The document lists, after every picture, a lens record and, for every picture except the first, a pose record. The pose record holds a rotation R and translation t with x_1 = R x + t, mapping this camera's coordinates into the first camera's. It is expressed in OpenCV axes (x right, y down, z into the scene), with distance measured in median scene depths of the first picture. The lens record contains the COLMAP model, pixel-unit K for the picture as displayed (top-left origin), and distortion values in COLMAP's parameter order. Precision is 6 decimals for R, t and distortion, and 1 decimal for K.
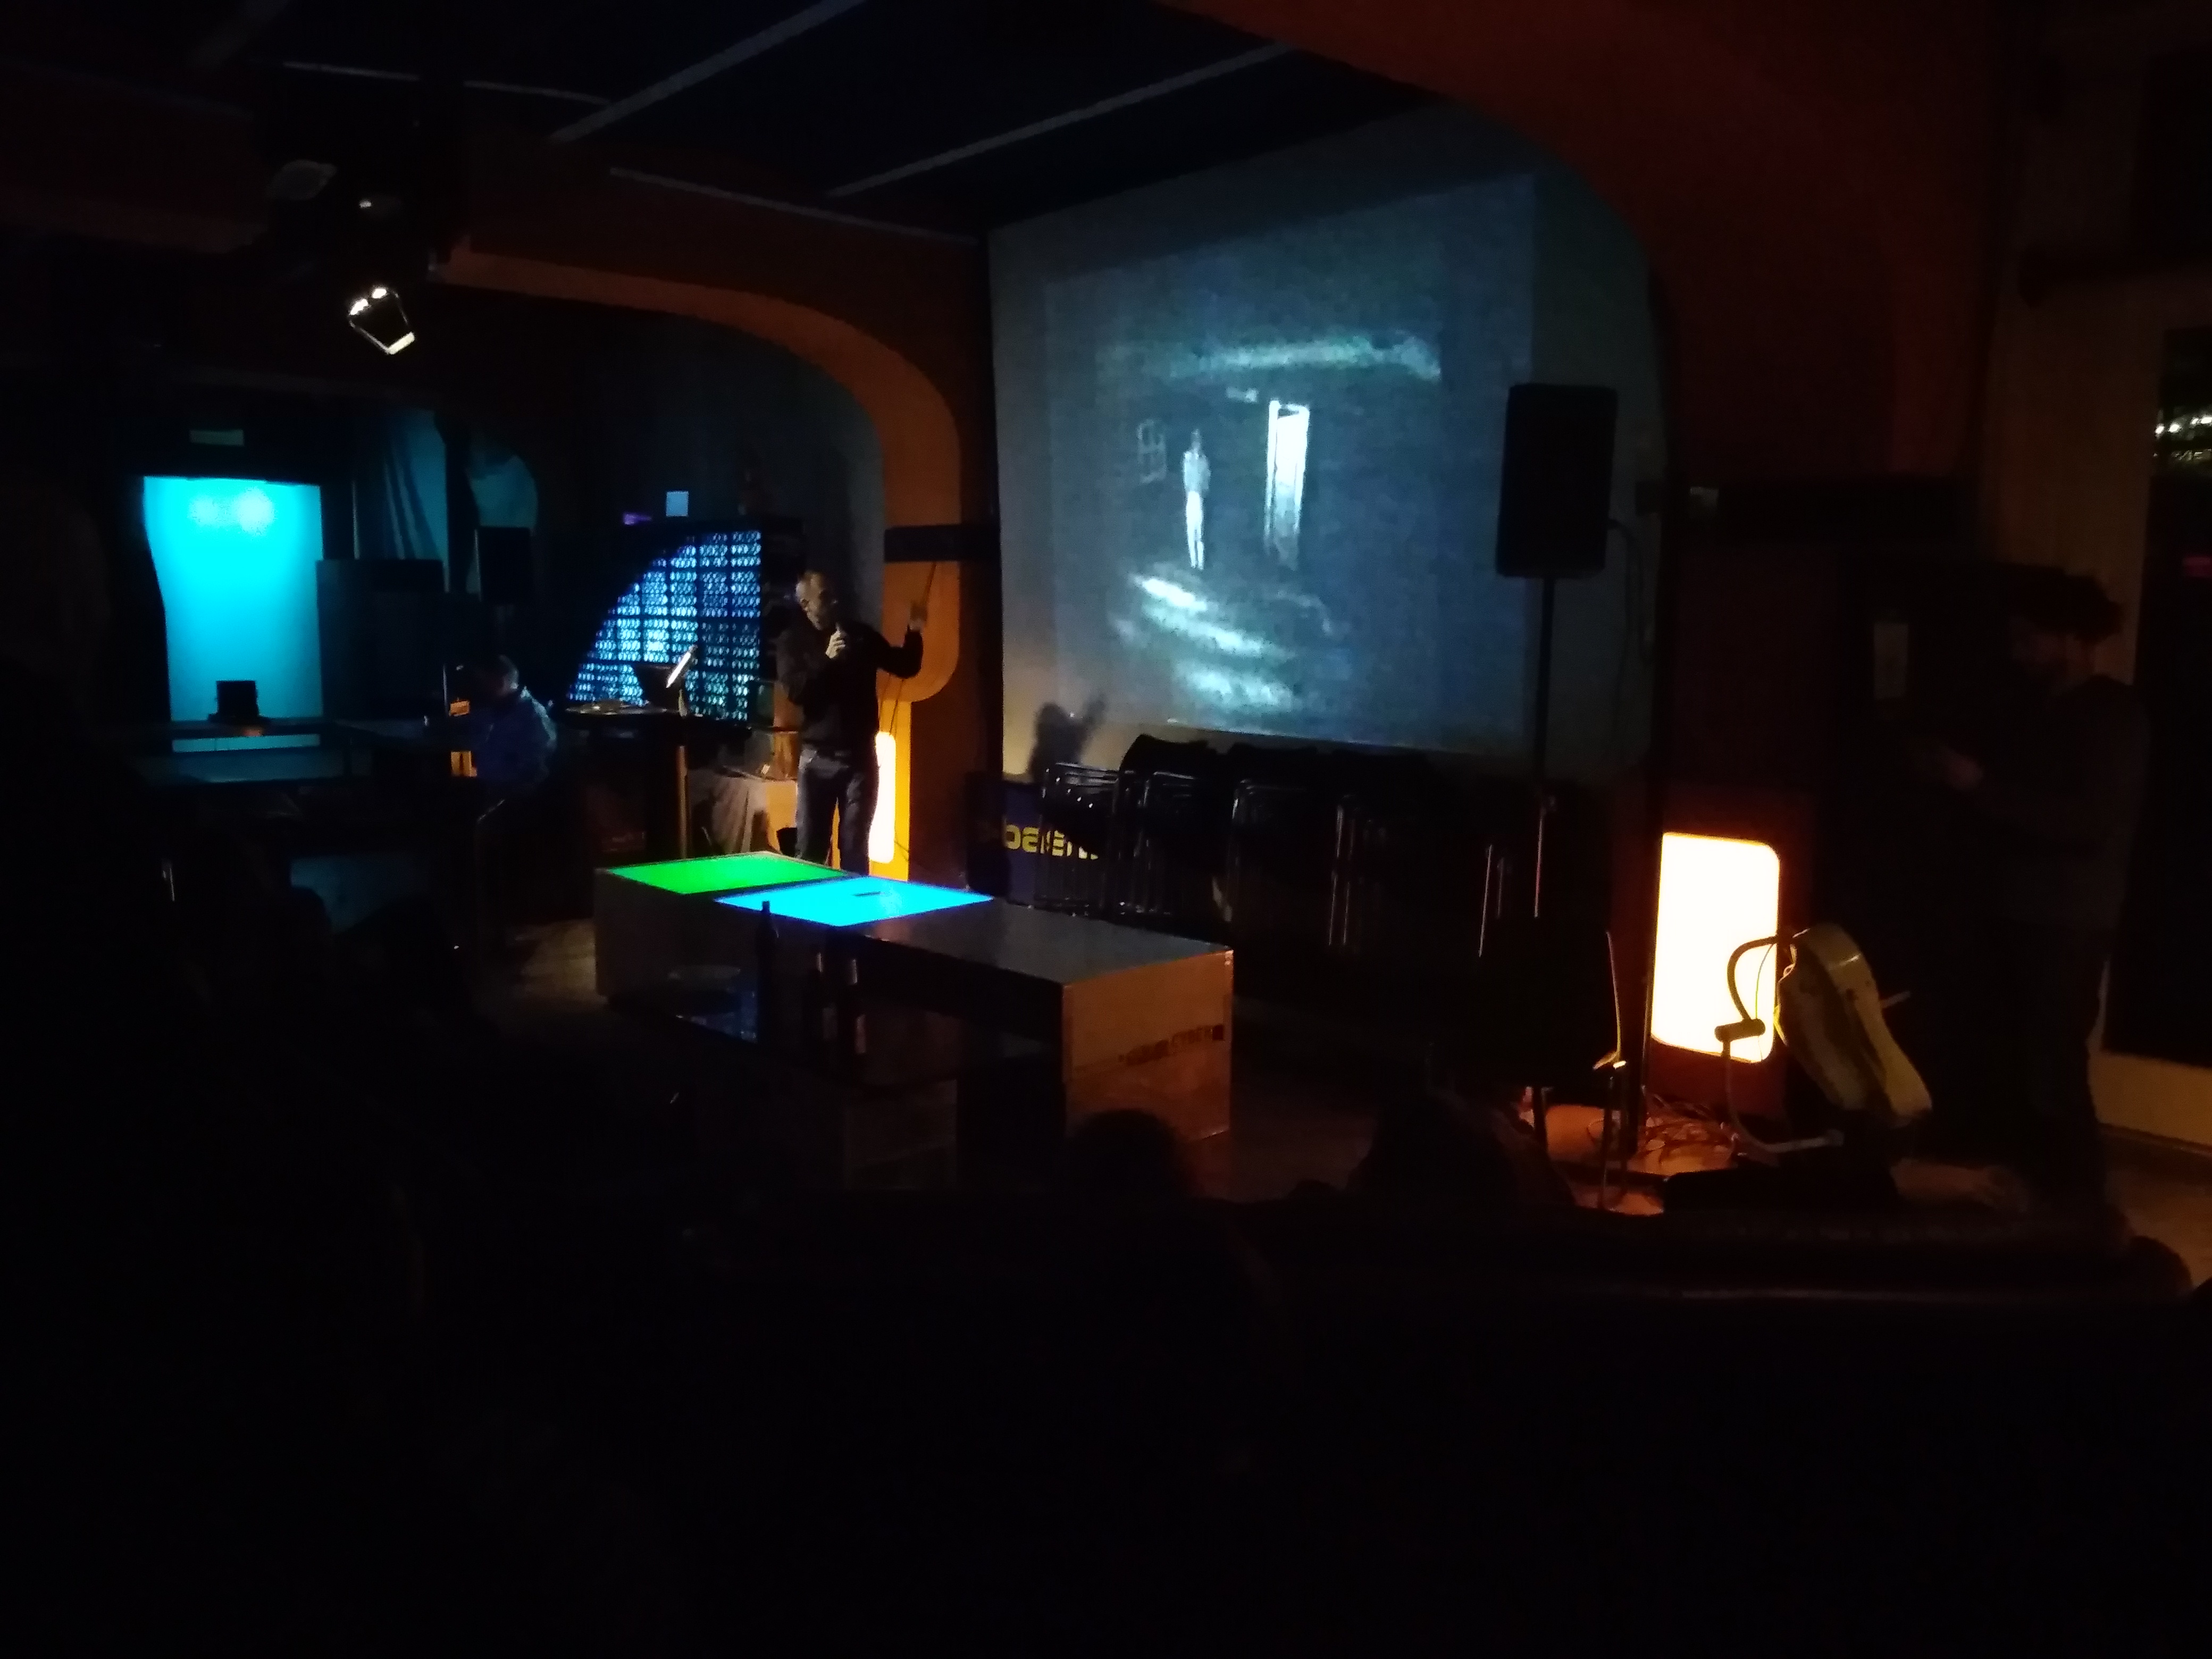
lens RADIAL K [[1643.8, 0, 1106.0], [0, 1643.8, 829.5], [0, 0, 1]] dist [0.058862, -0.082322]
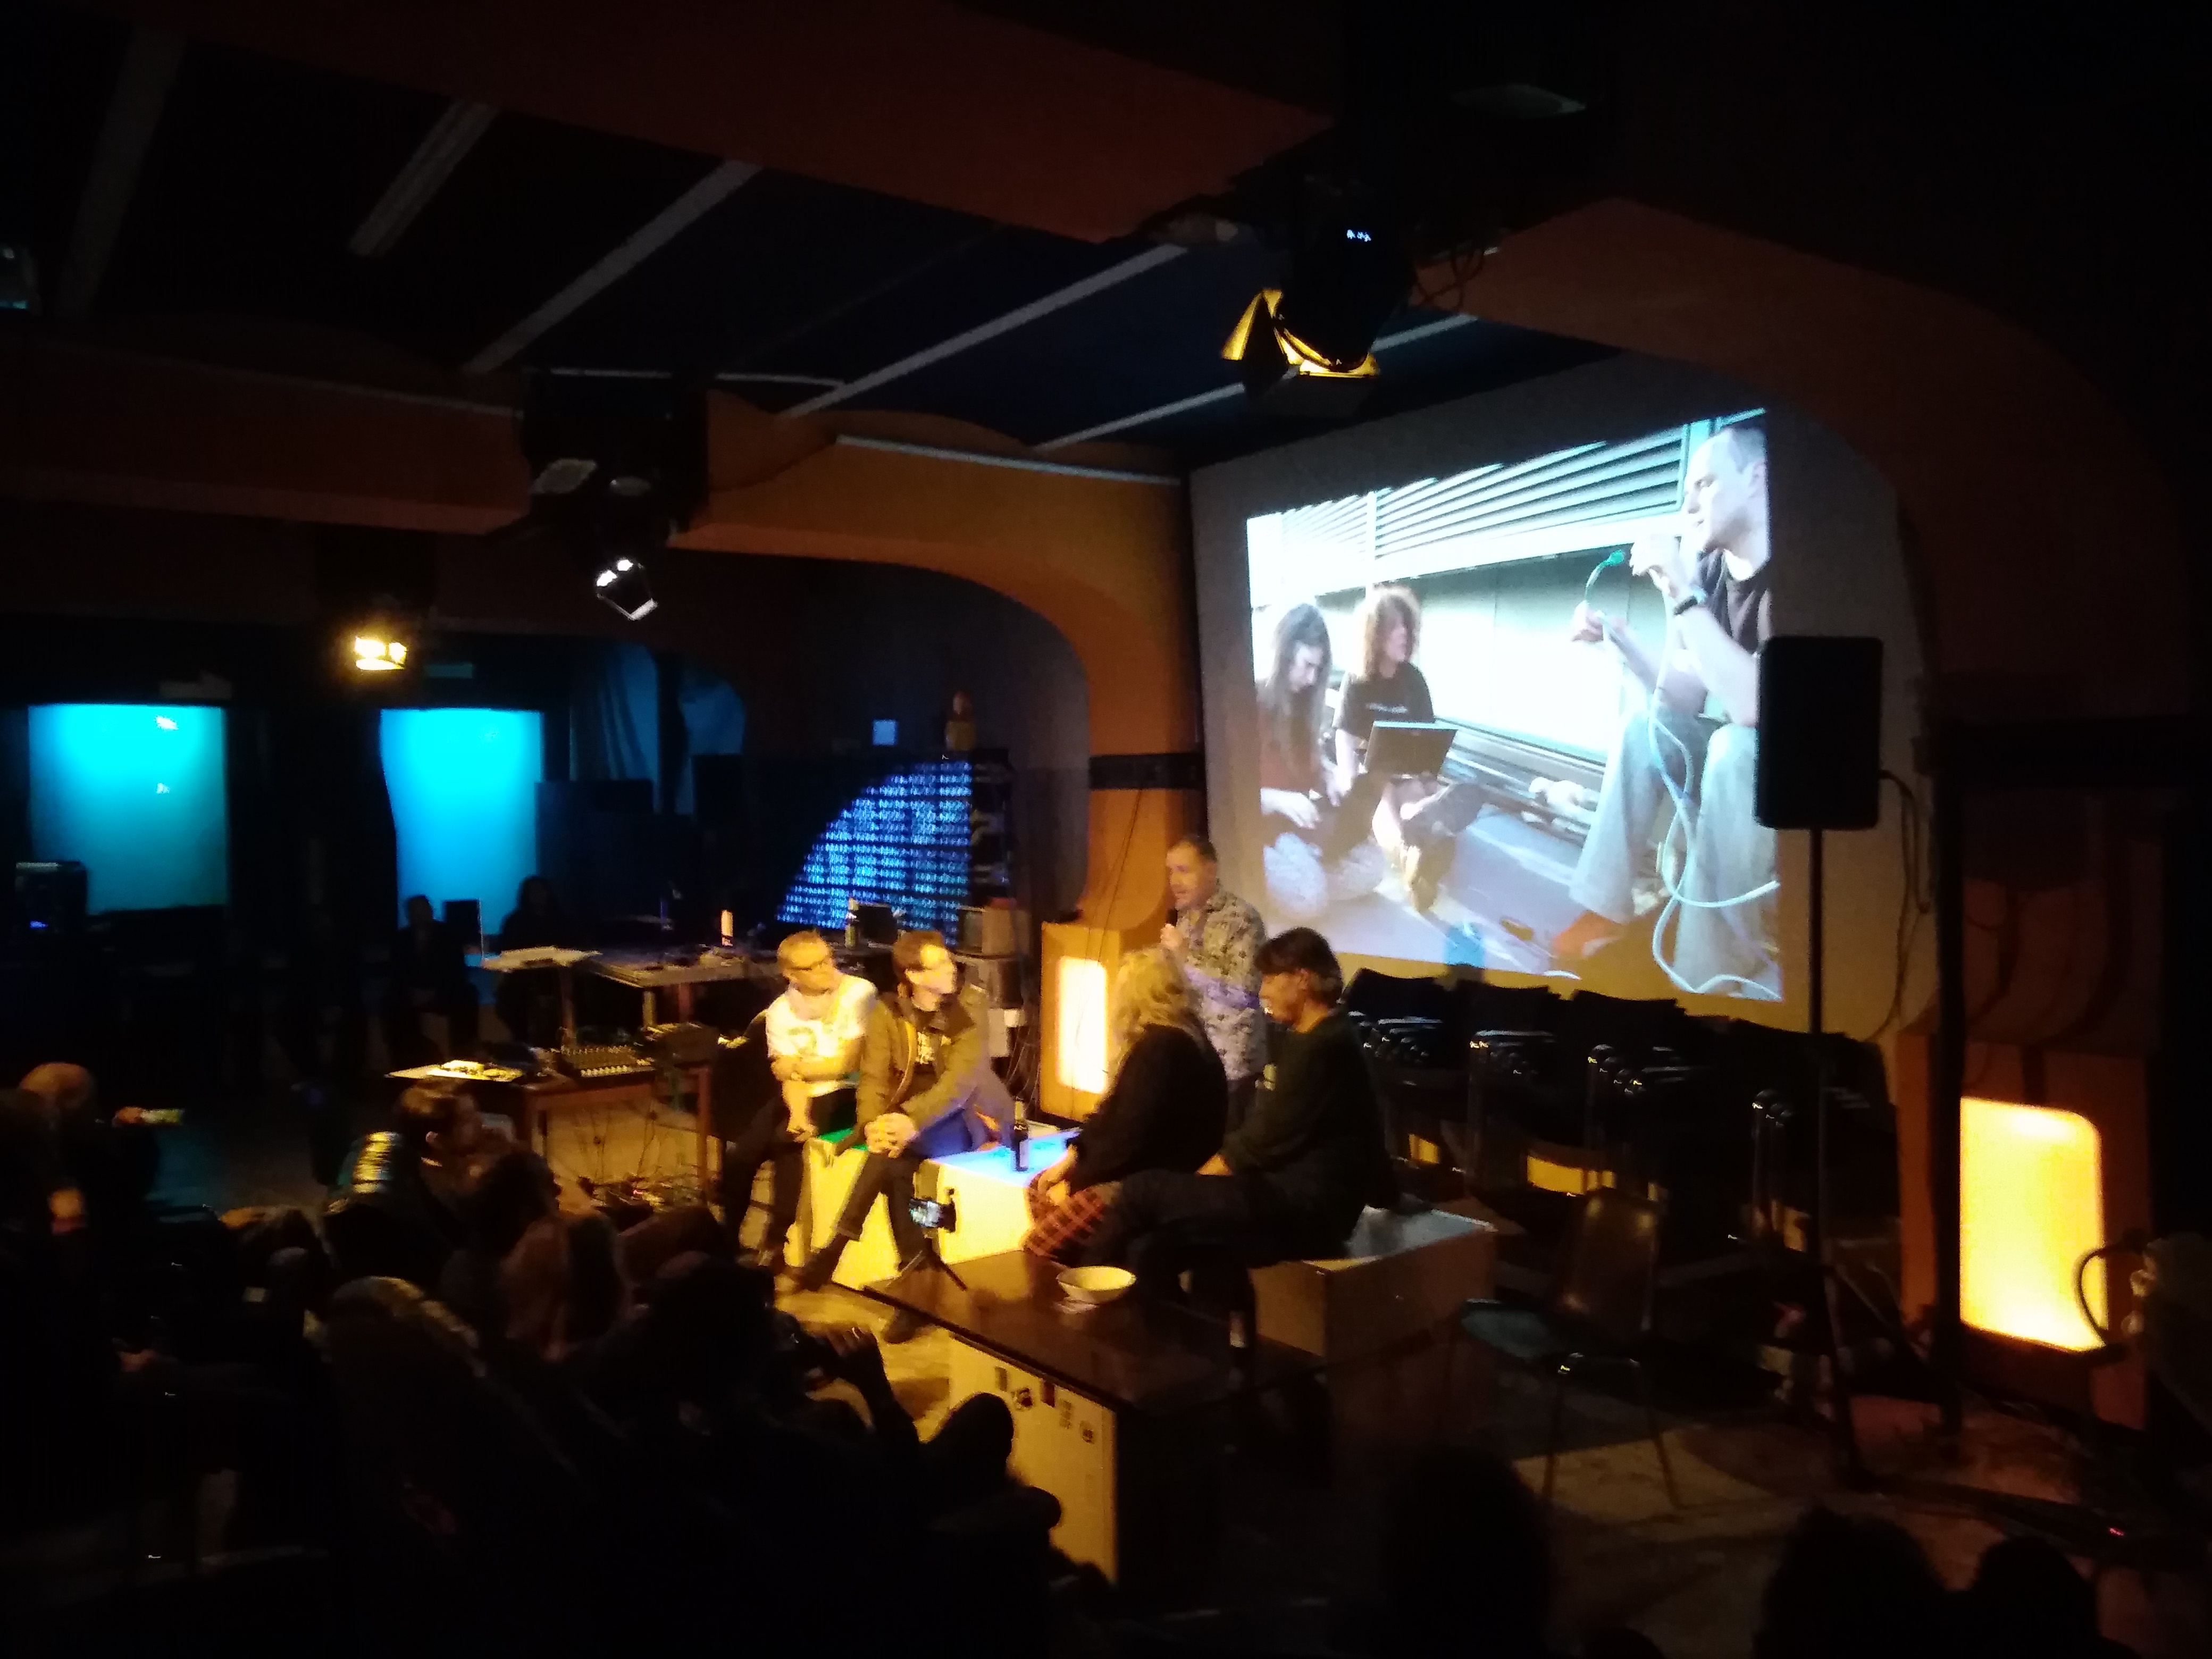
lens RADIAL K [[1643.8, 0, 1106.0], [0, 1643.8, 829.5], [0, 0, 1]] dist [0.058862, -0.082322]
pose [[0.994950, -0.023444, -0.097591, -0.025503], [0.013373, 0.994633, -0.102600, -0.032191], [0.099472, 0.100777, 0.989924, 0.005629]]
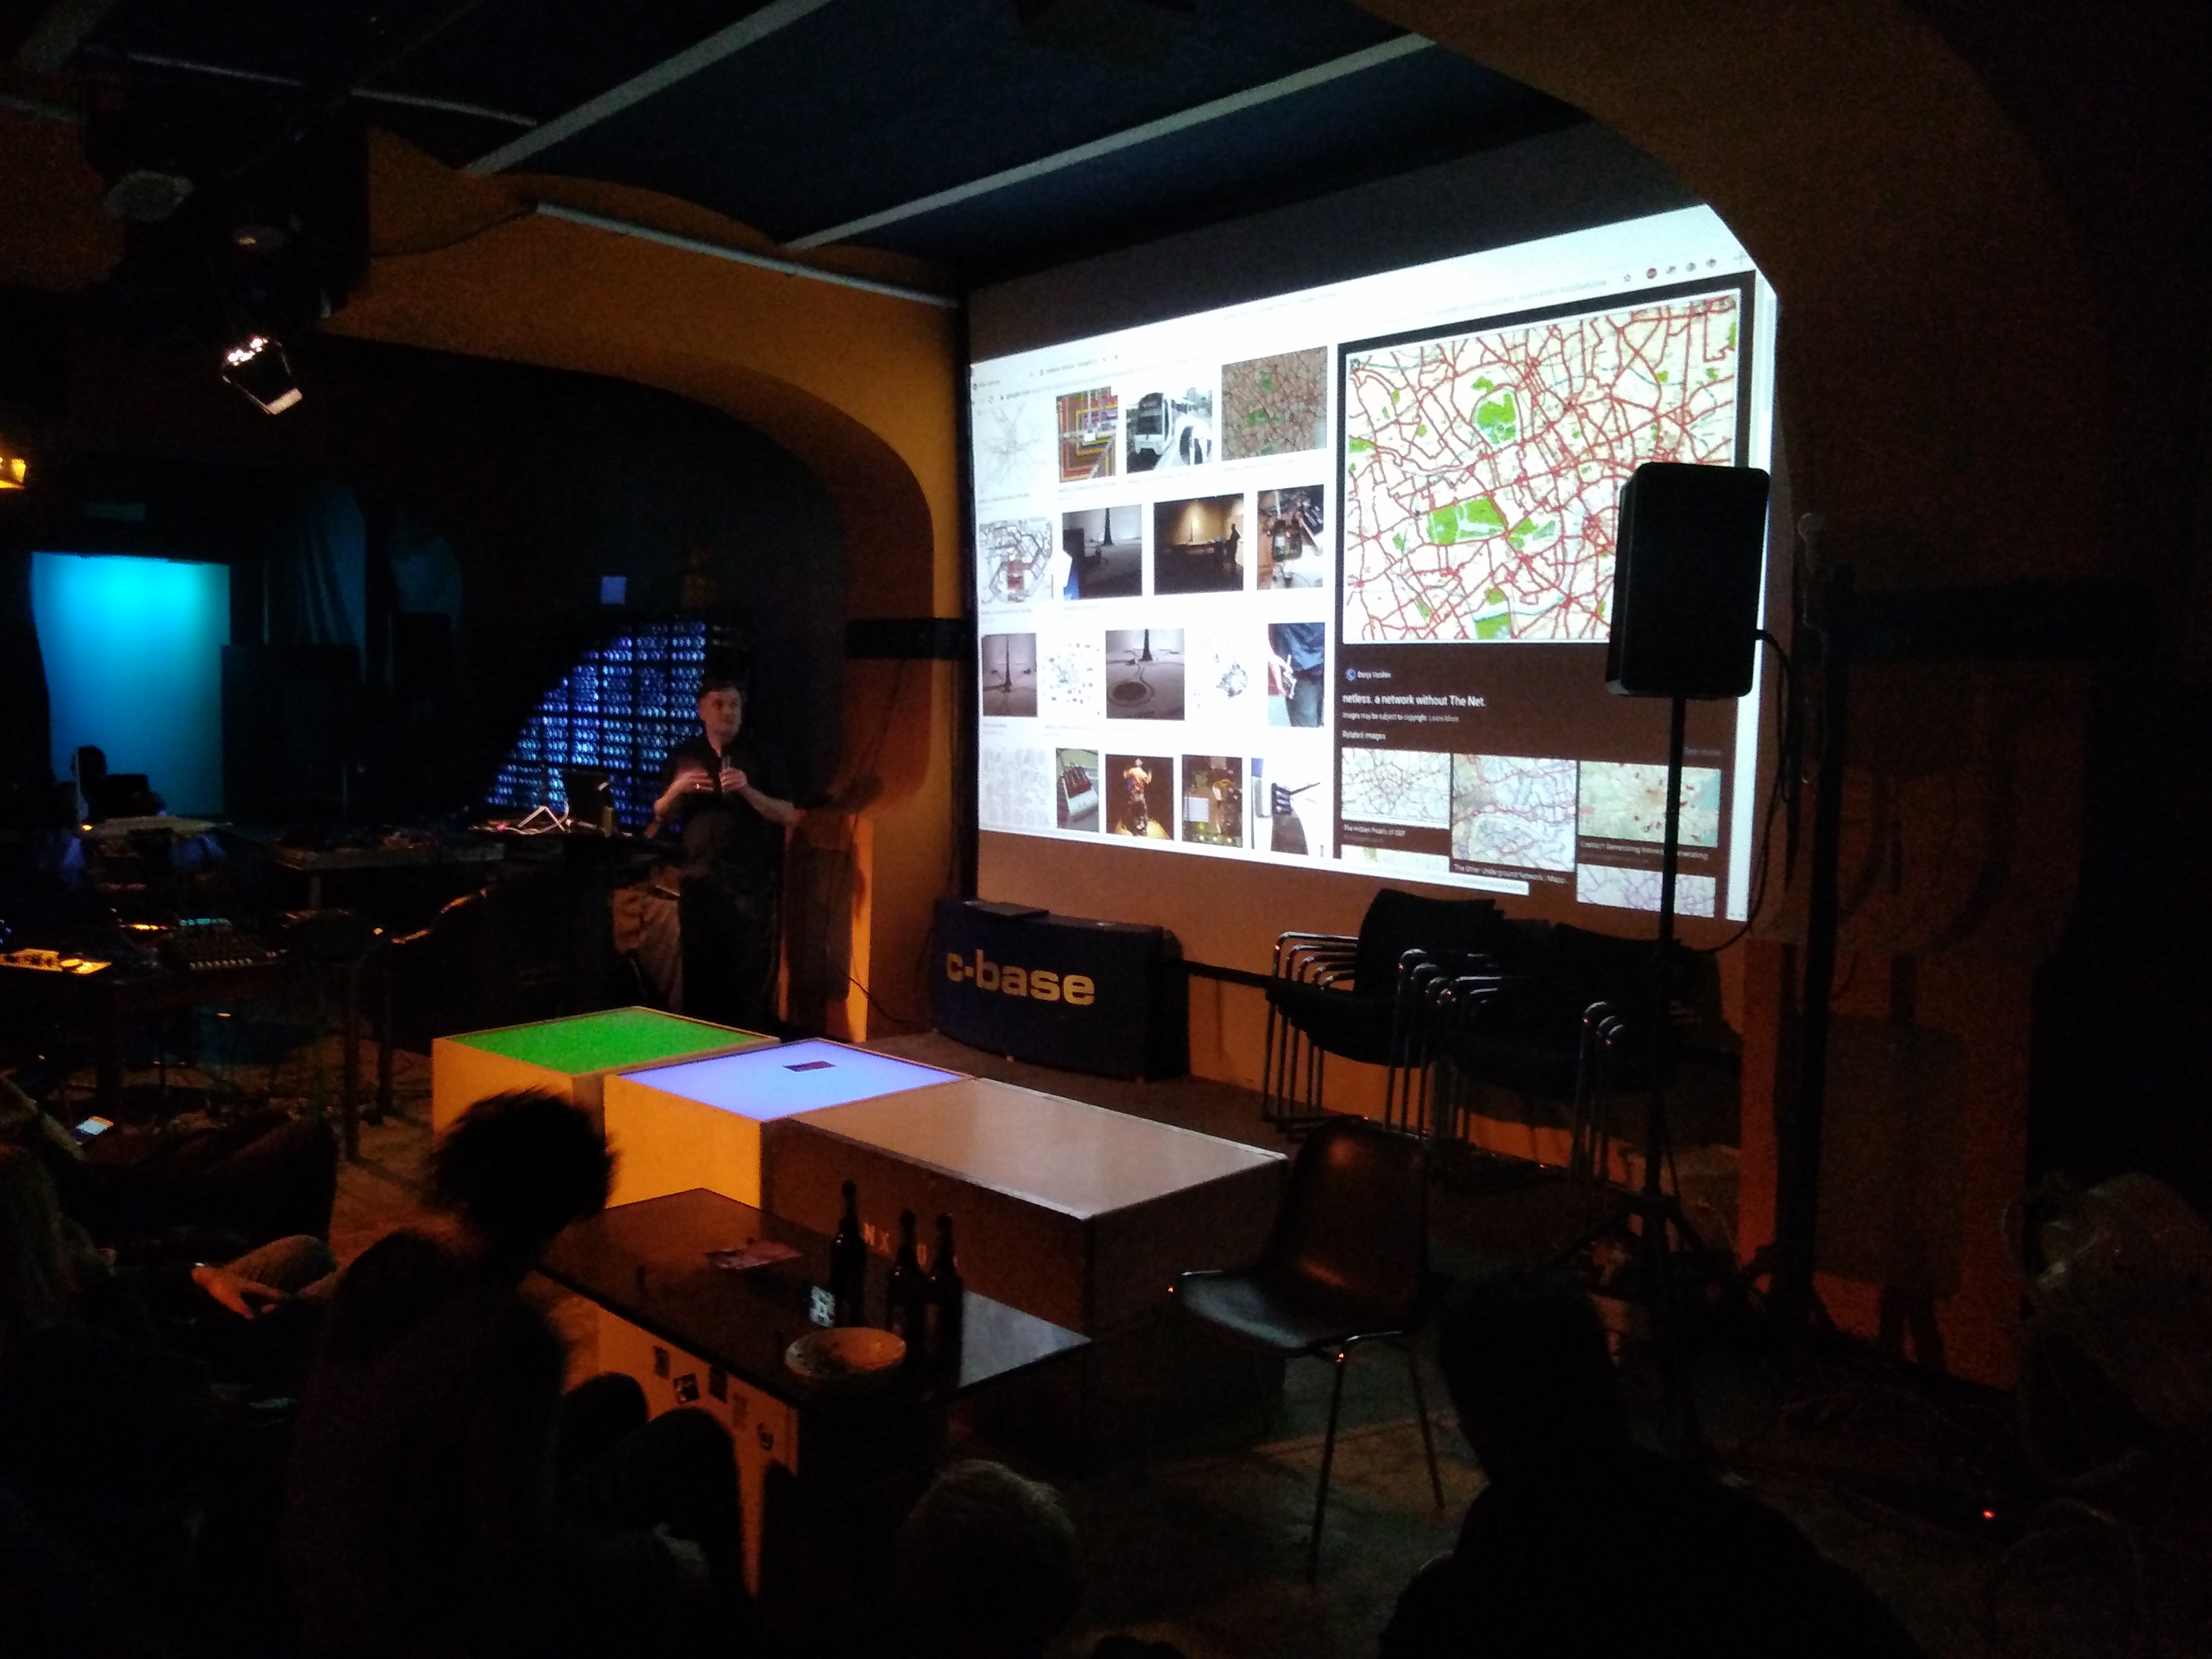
lens RADIAL K [[1643.8, 0, 1106.0], [0, 1643.8, 829.5], [0, 0, 1]] dist [0.058862, -0.082322]
pose [[0.999413, 0.009904, 0.032791, -0.021186], [-0.008156, 0.998561, -0.053011, -0.023116], [-0.033269, 0.052713, 0.998055, 0.107718]]
